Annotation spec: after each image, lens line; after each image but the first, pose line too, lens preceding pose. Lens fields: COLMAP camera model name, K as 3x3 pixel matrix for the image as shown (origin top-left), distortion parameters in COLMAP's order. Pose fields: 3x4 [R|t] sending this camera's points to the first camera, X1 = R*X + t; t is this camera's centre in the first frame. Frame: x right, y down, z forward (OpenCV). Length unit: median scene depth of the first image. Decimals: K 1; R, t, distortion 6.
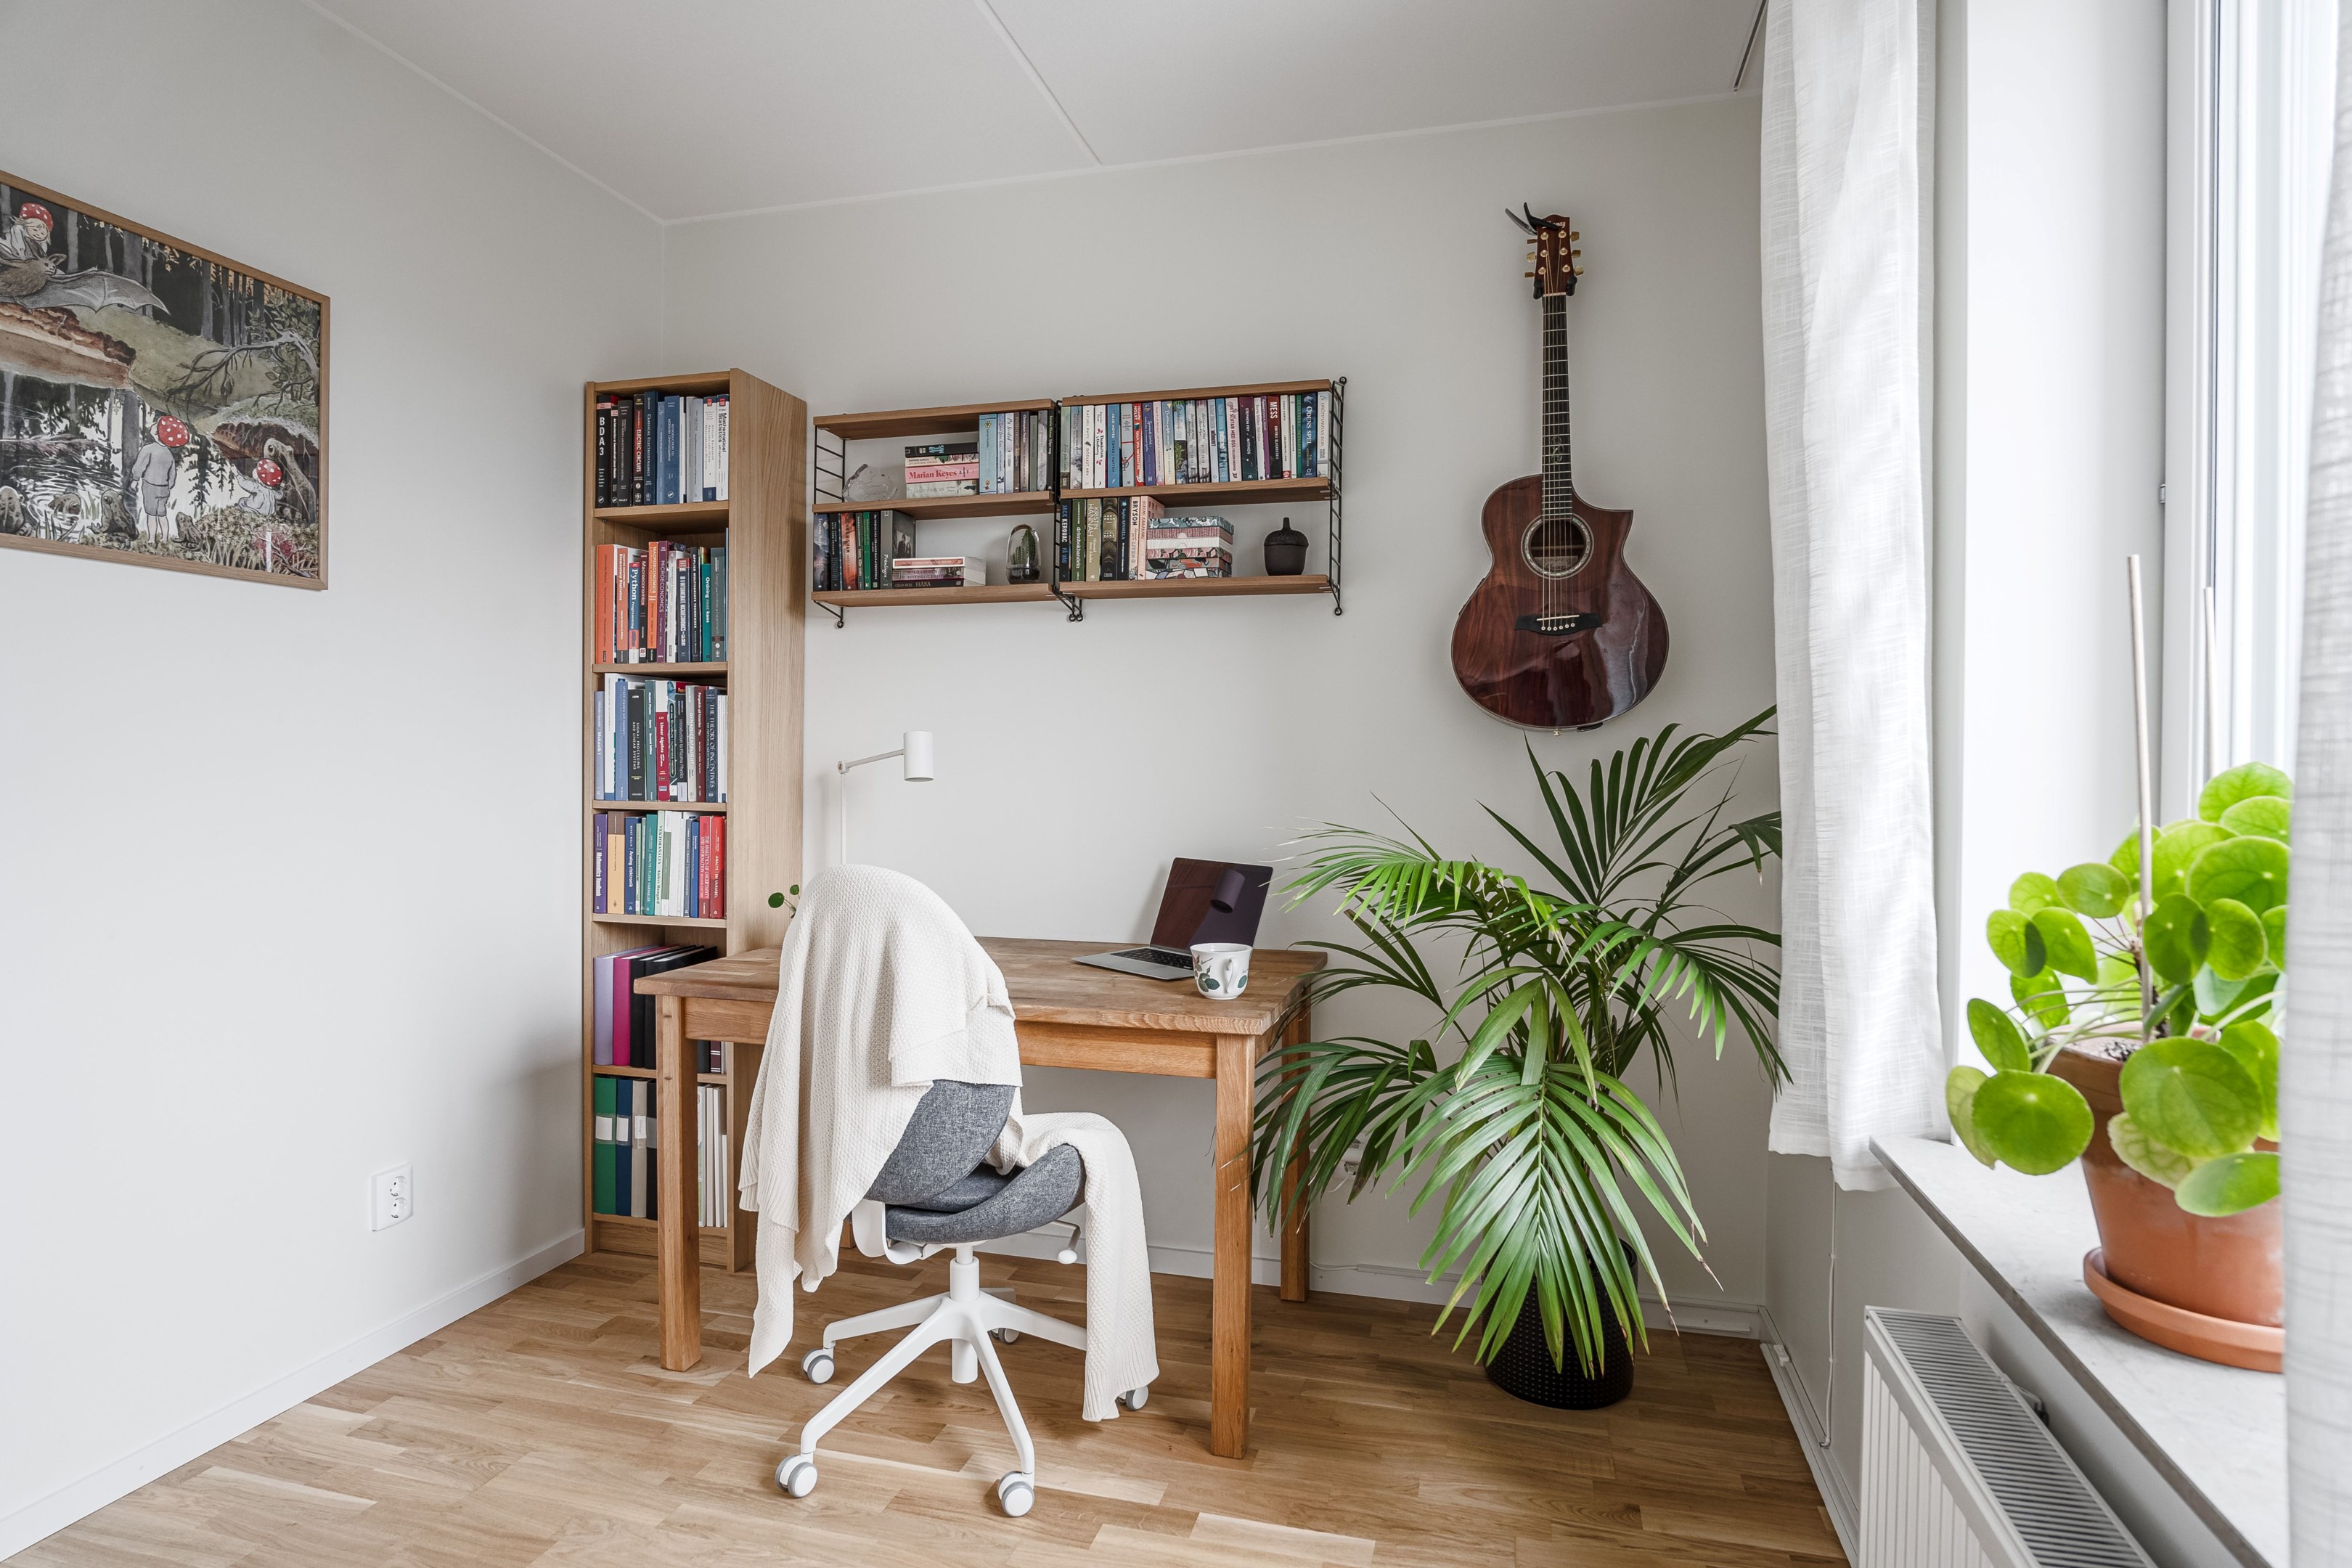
lens RADIAL K [[1251.5, 0, 1188.1], [0, 1251.5, 788.1], [0, 0, 1]] dist [-0.025168, 0.000674]
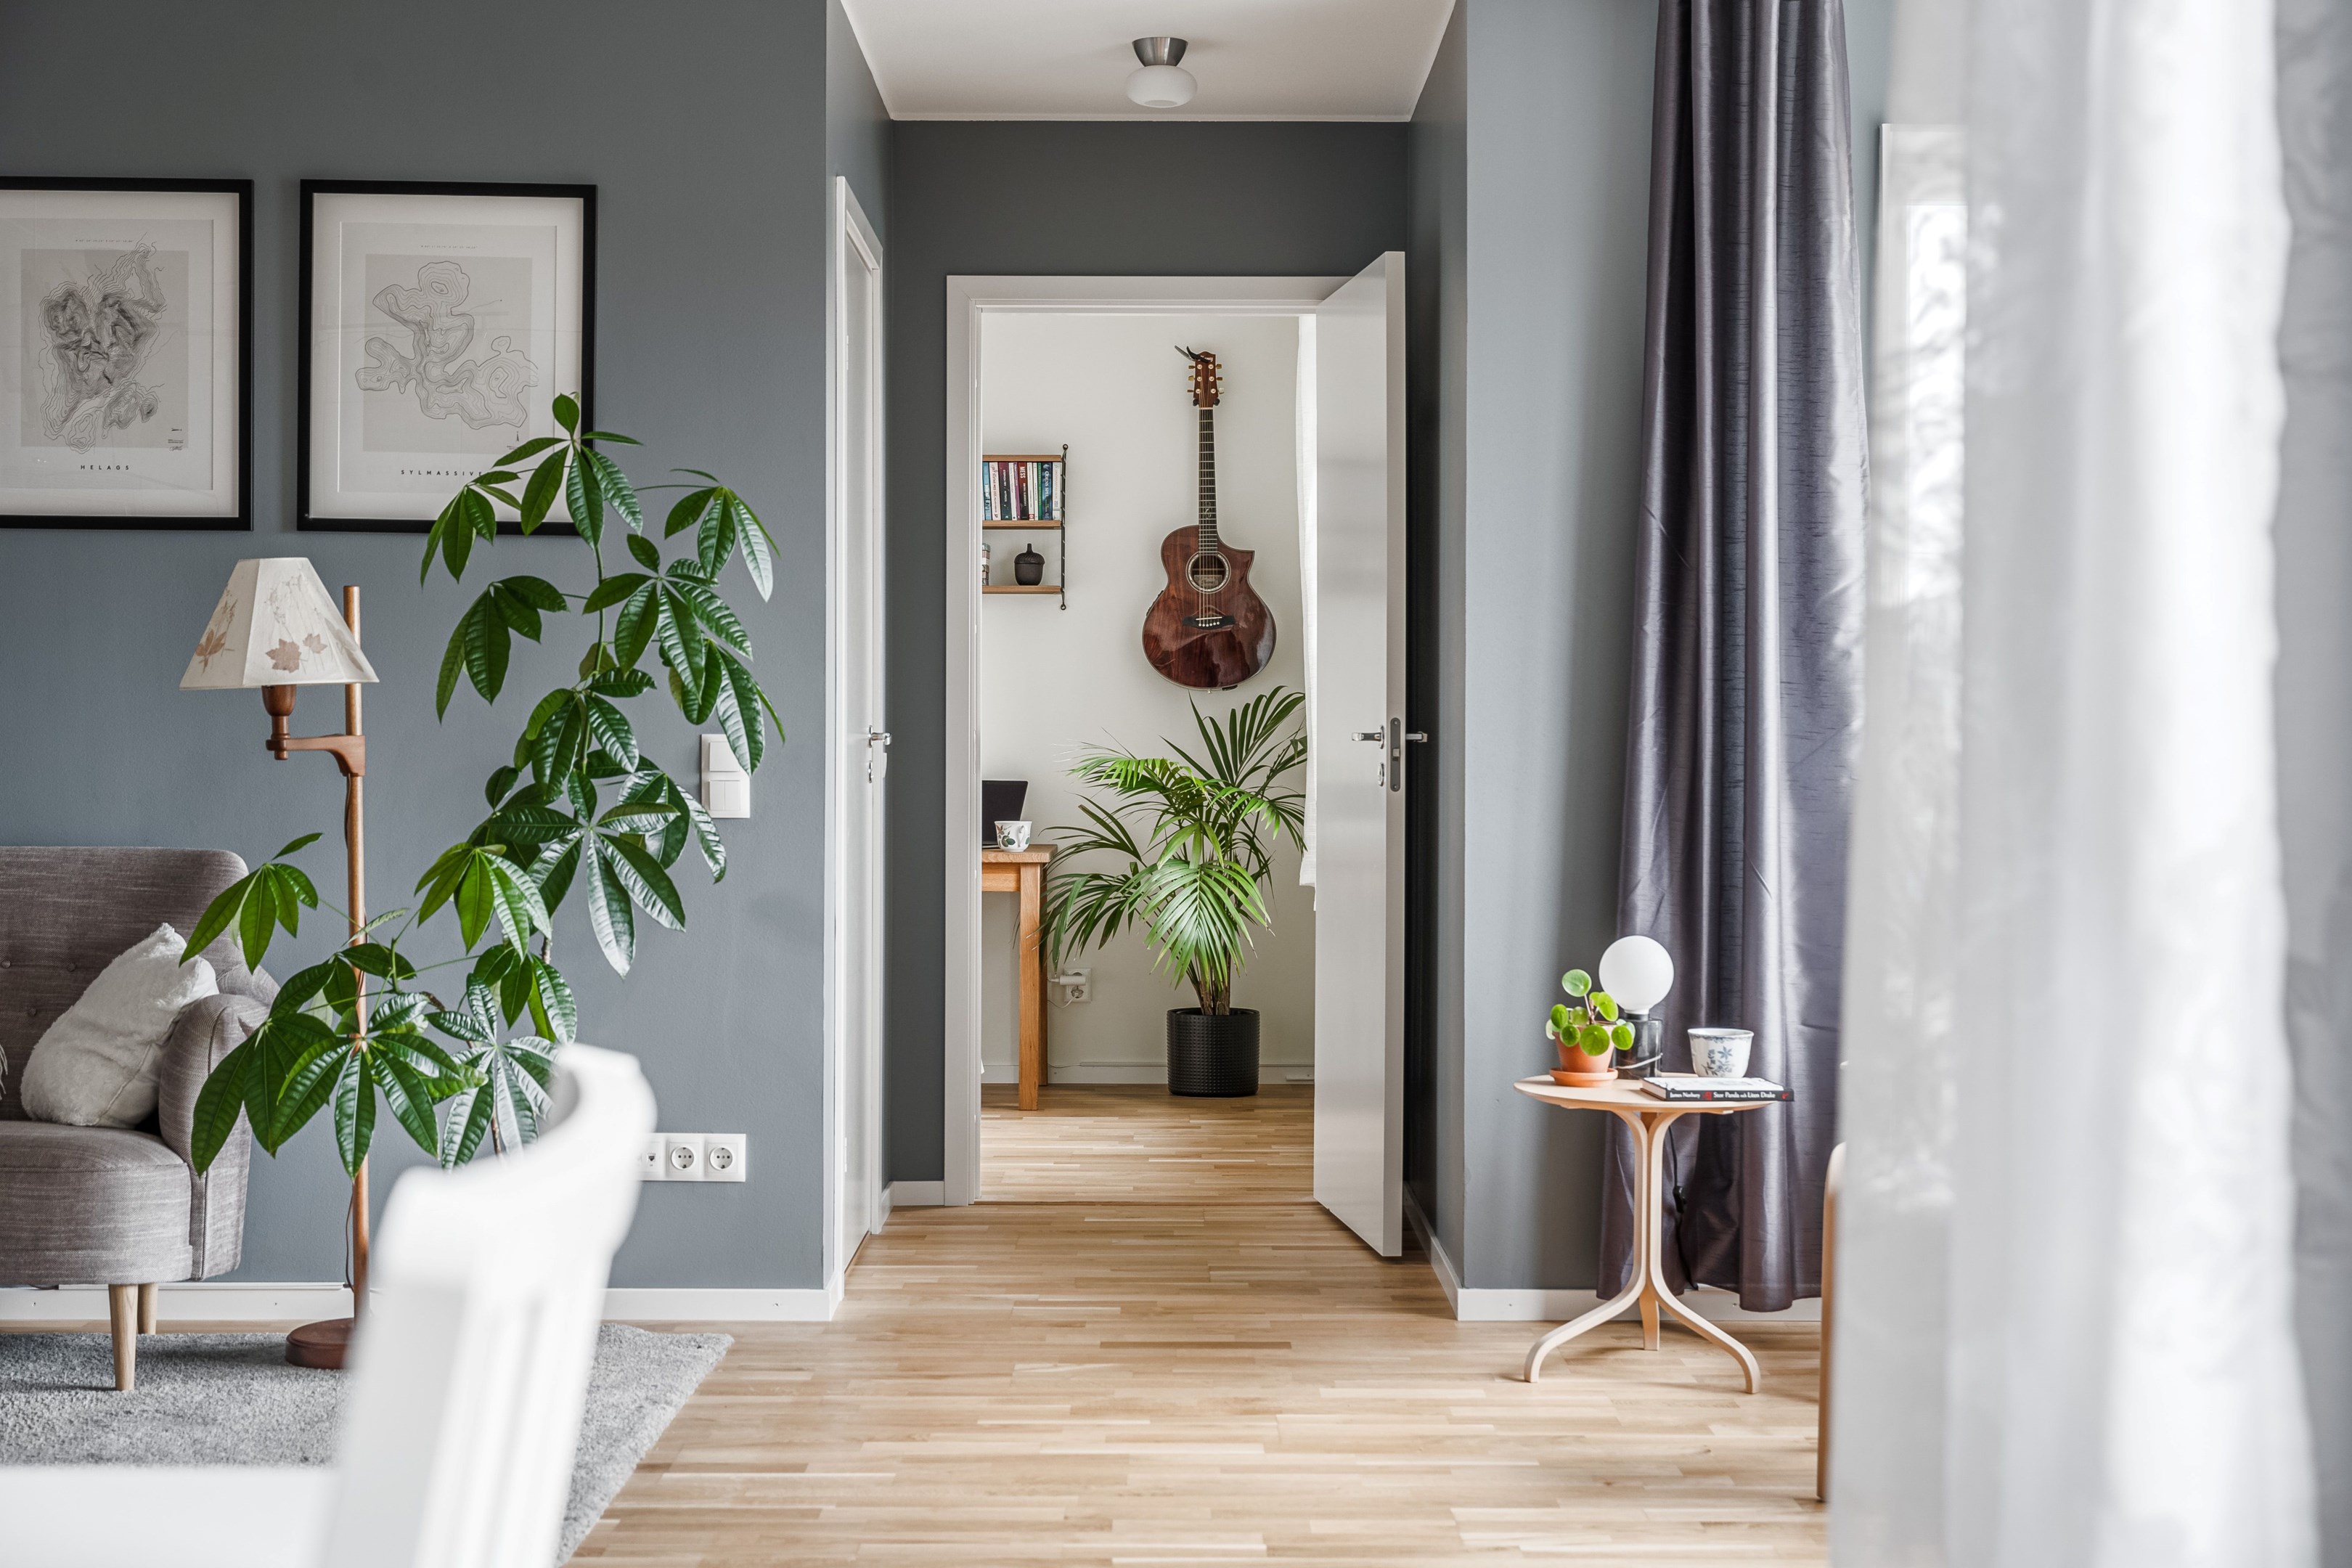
lens RADIAL K [[3163.3, 0, 1171.5], [0, 3163.3, 793.7], [0, 0, 1]] dist [-0.006392, 0.000000]
pose [[0.967834, -0.009230, 0.251419, -0.745058], [0.010165, 0.999945, -0.002421, 0.092477], [-0.251383, 0.004899, 0.967875, -2.813217]]
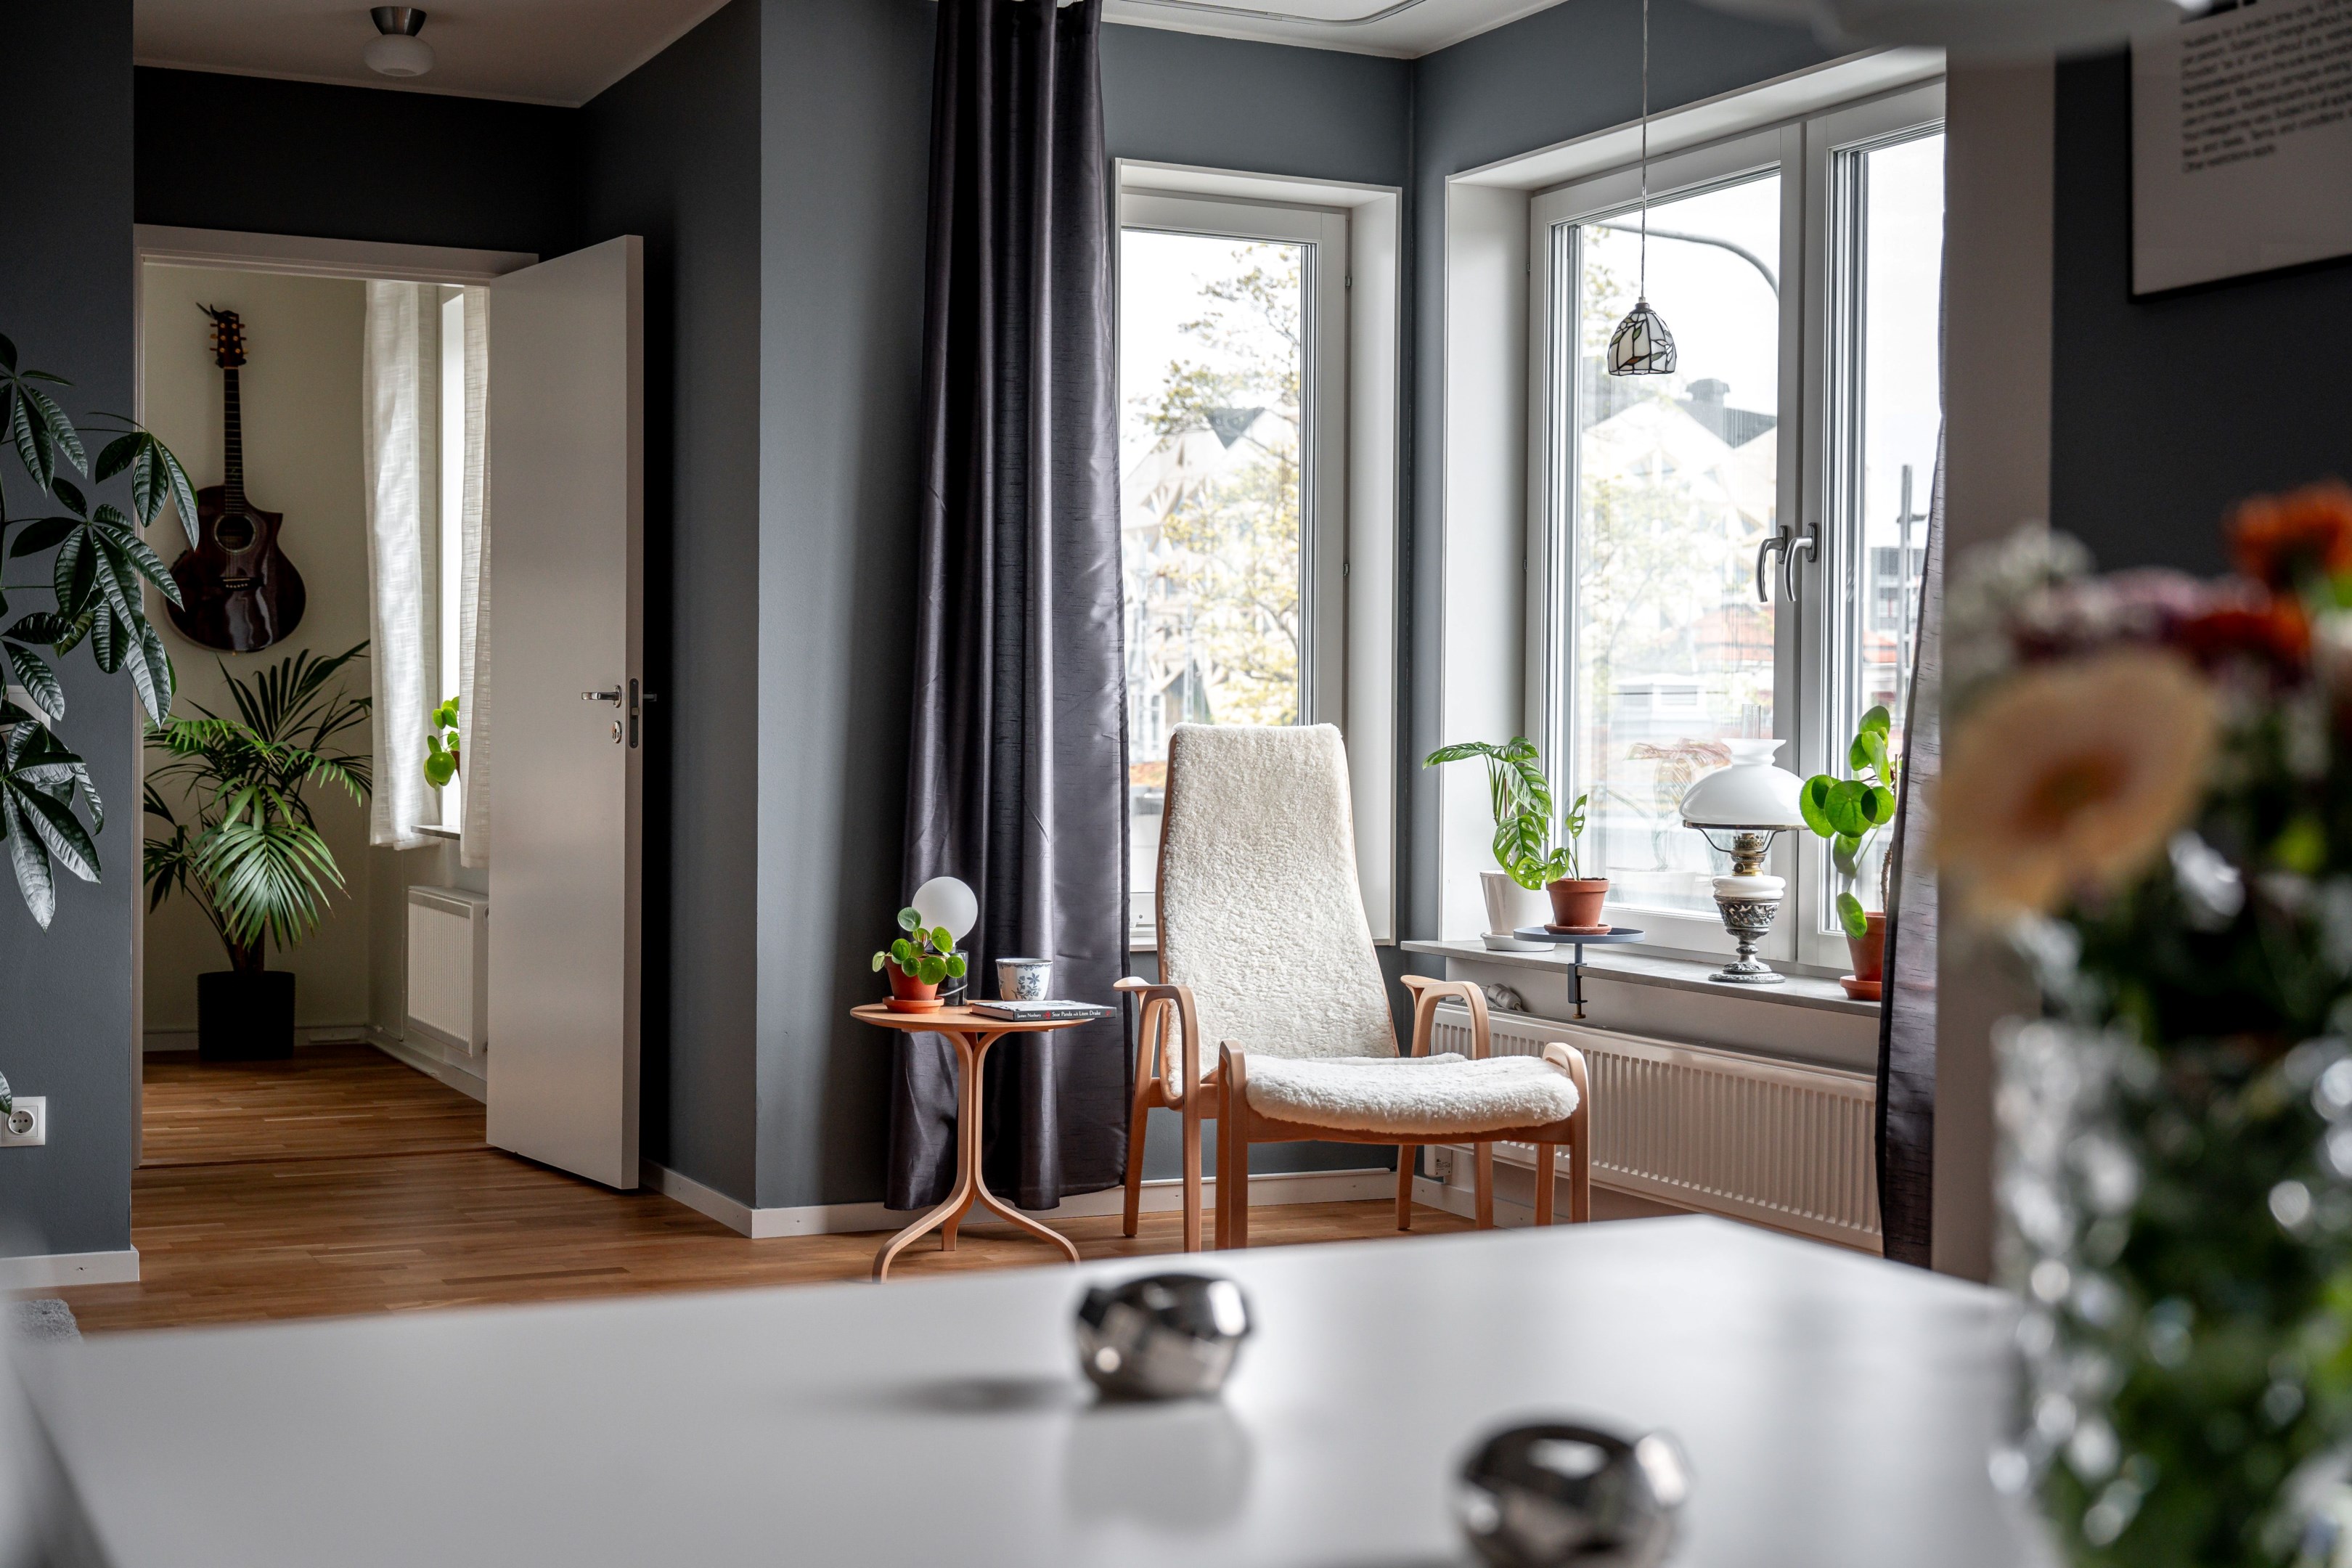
lens RADIAL K [[3103.0, 0, 1172.5], [0, 3103.0, 793.5], [0, 0, 1]] dist [0.005045, 0.000000]
pose [[0.768459, -0.014569, 0.639734, -1.280323], [0.010752, 0.999894, 0.009855, 0.104089], [-0.639809, -0.000694, 0.768533, -2.707427]]
